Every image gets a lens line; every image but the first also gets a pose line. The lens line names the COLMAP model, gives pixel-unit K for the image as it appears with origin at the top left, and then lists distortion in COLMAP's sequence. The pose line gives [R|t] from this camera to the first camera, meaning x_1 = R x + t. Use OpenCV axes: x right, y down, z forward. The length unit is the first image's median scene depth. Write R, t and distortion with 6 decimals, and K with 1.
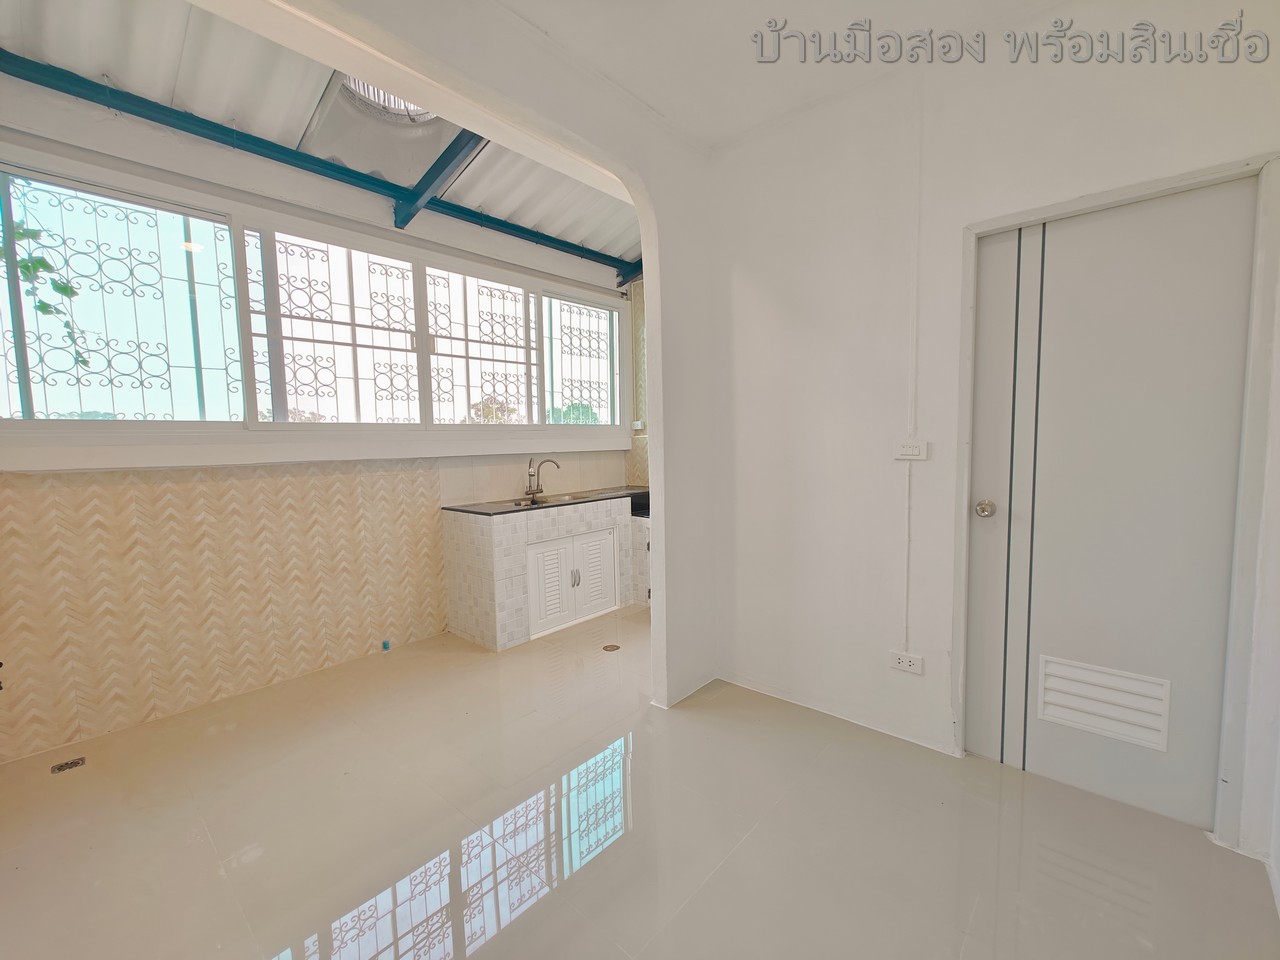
lens RADIAL K [[531.3, 0, 641.7], [0, 531.3, 483.7], [0, 0, 1]] dist [-0.005192, 0.002462]
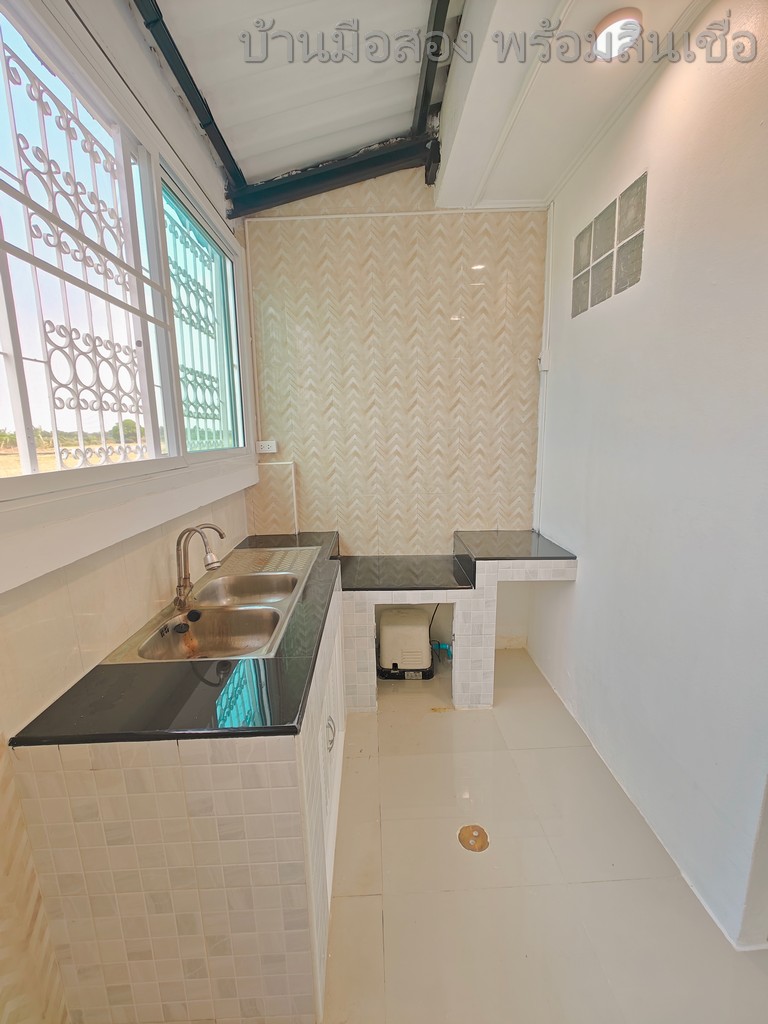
lens RADIAL K [[425.1, 0, 388.1], [0, 425.1, 511.1], [0, 0, 1]] dist [-0.005192, 0.002462]
pose [[0.715504, -0.125961, 0.687159, -0.426447], [0.069283, 0.991556, 0.109618, -0.118307], [-0.695165, -0.030823, 0.718189, 0.764462]]
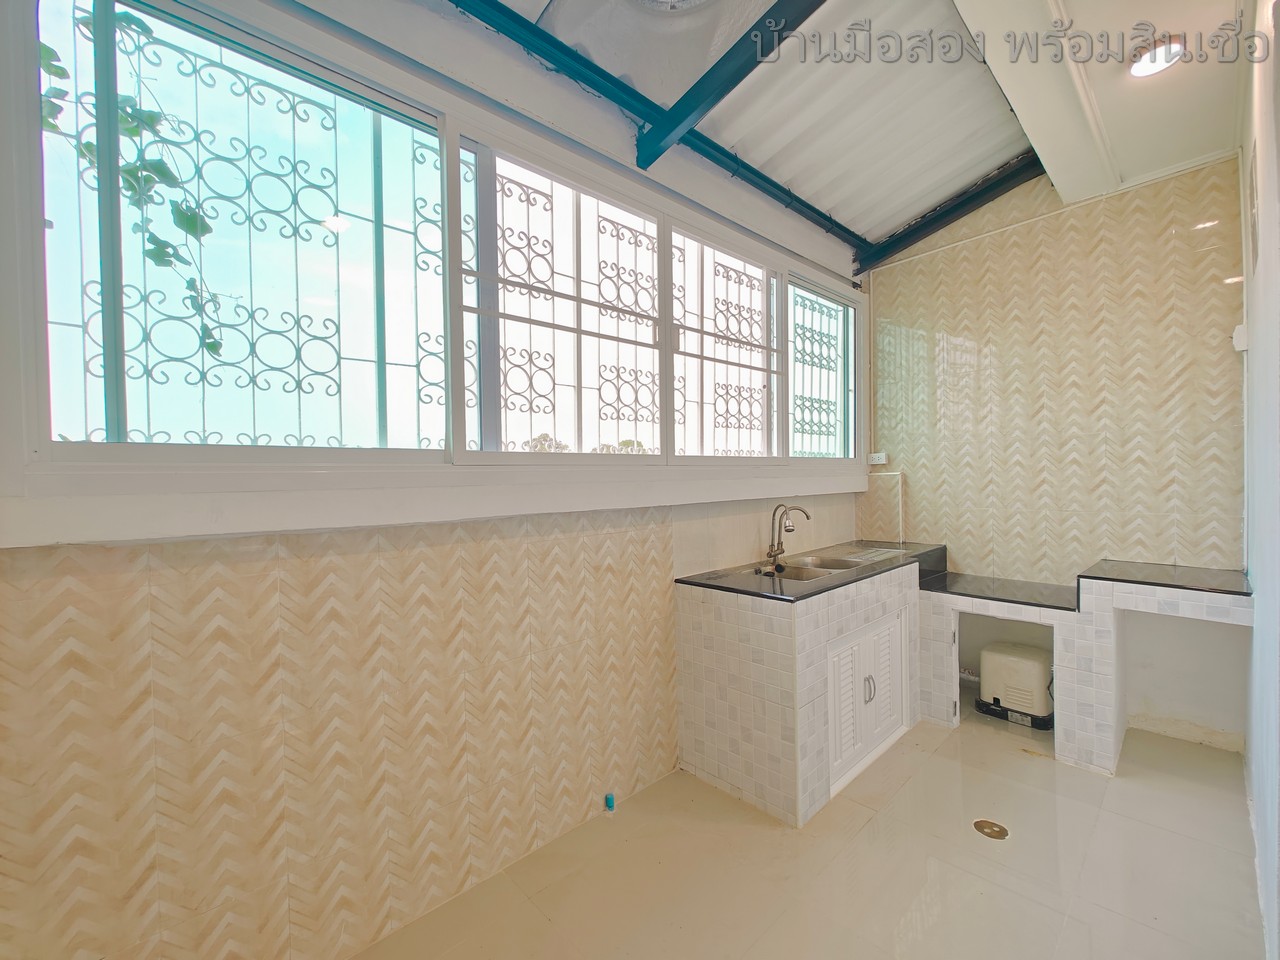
lens RADIAL K [[531.3, 0, 641.6], [0, 531.3, 484.3], [0, 0, 1]] dist [-0.005192, 0.002462]
pose [[0.996332, 0.000779, -0.085564, -0.414441], [-0.006651, 0.997638, -0.068363, -0.033516], [0.085309, 0.068682, 0.993985, 0.367114]]
